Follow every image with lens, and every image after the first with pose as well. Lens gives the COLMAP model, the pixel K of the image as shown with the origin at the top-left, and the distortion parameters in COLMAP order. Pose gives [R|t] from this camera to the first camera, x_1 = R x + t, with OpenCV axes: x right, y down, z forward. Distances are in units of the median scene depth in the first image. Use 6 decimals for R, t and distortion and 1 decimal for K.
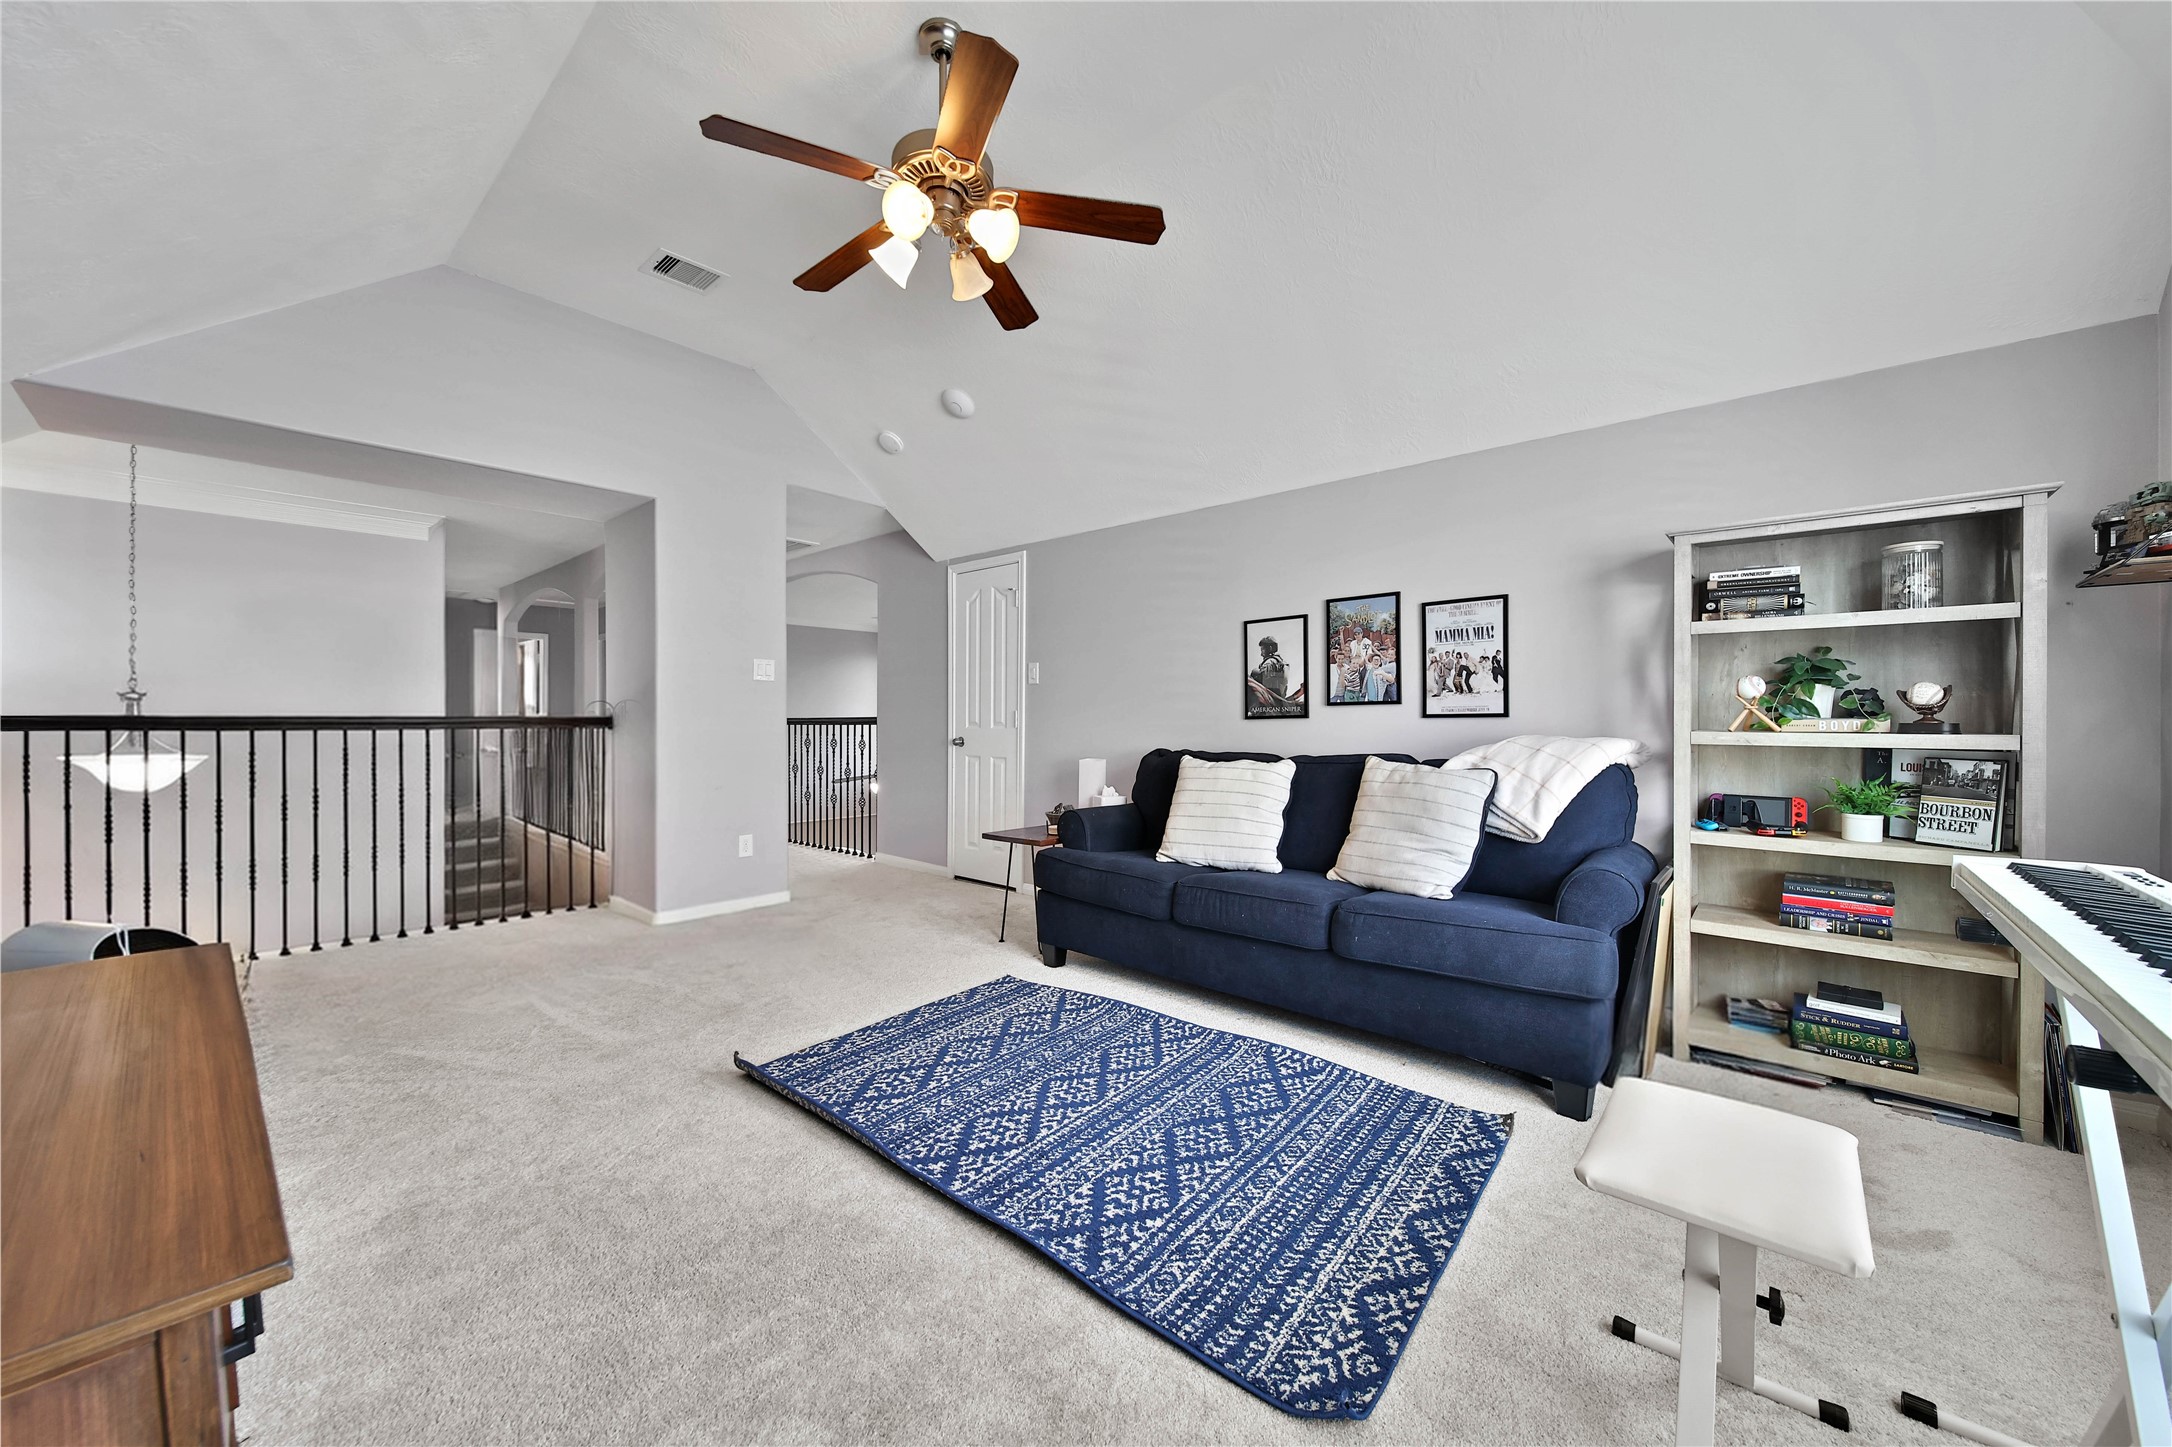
lens RADIAL K [[791.5, 0, 1092.3], [0, 791.5, 722.3], [0, 0, 1]] dist [0.001091, -0.002196]
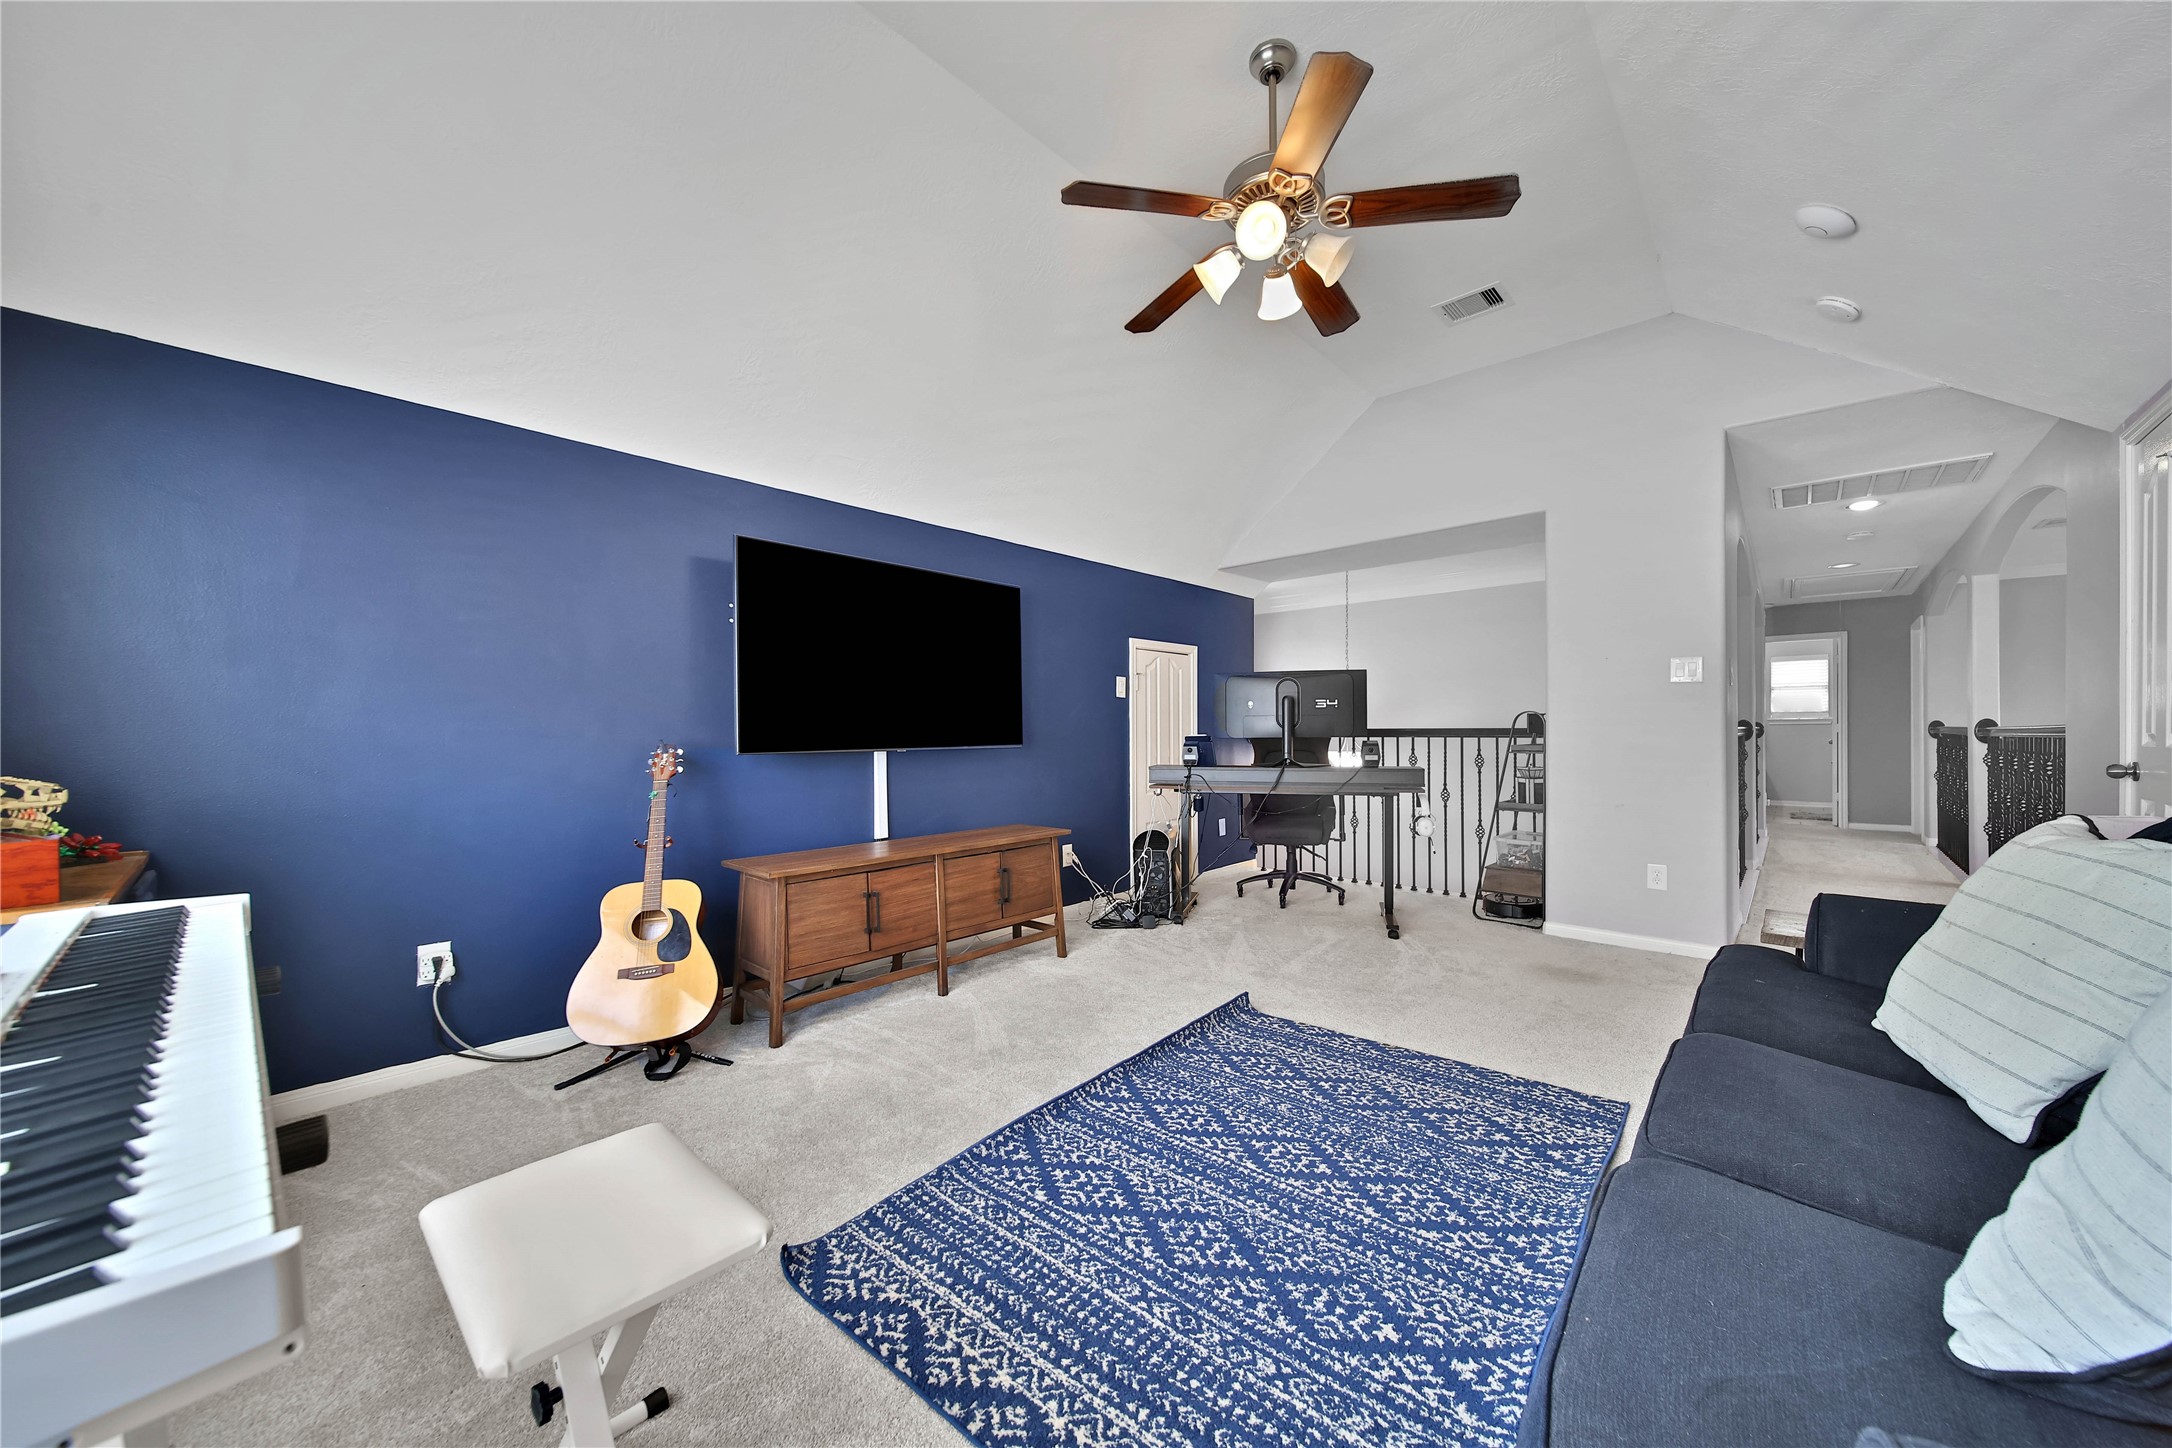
lens RADIAL K [[791.5, 0, 1079.6], [0, 791.5, 725.2], [0, 0, 1]] dist [0.001091, -0.002196]
pose [[-0.027867, -0.007796, -0.999581, 0.877848], [-0.001573, 0.999969, -0.007755, 0.002118], [0.999610, 0.001356, -0.027878, 0.821941]]
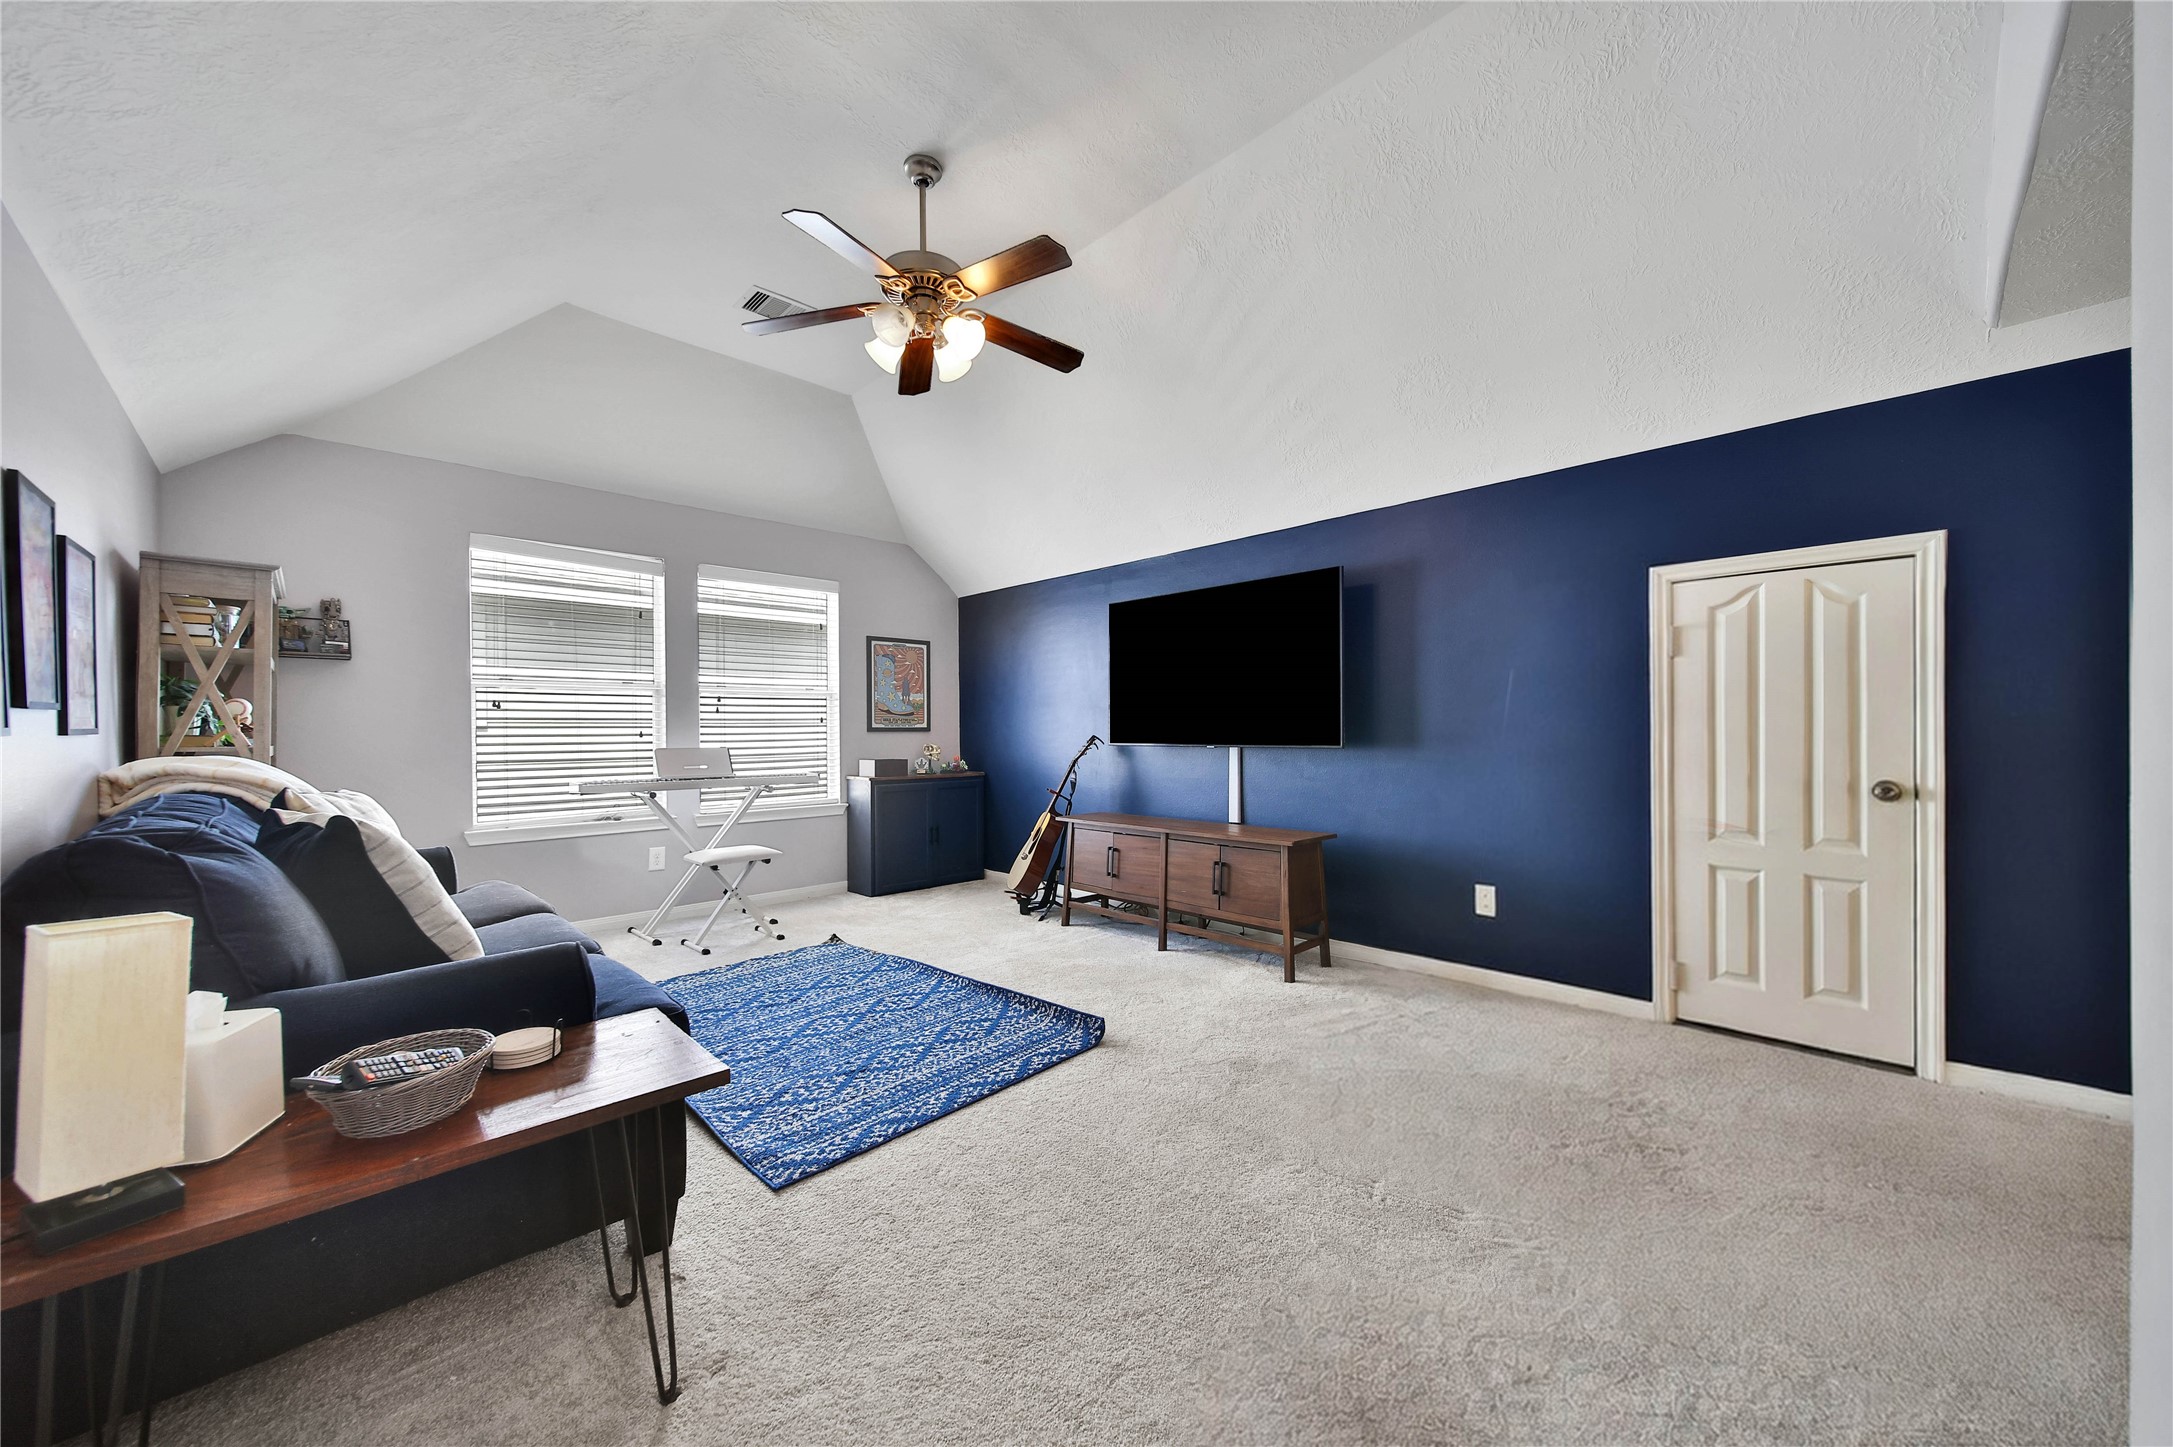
lens RADIAL K [[791.9, 0, 1075.2], [0, 791.9, 733.0], [0, 0, 1]] dist [0.001091, -0.002196]
pose [[-0.995447, 0.007167, 0.095045, -0.557711], [0.008035, 0.999929, 0.008752, -0.010268], [-0.094975, 0.009476, -0.995435, 2.298494]]
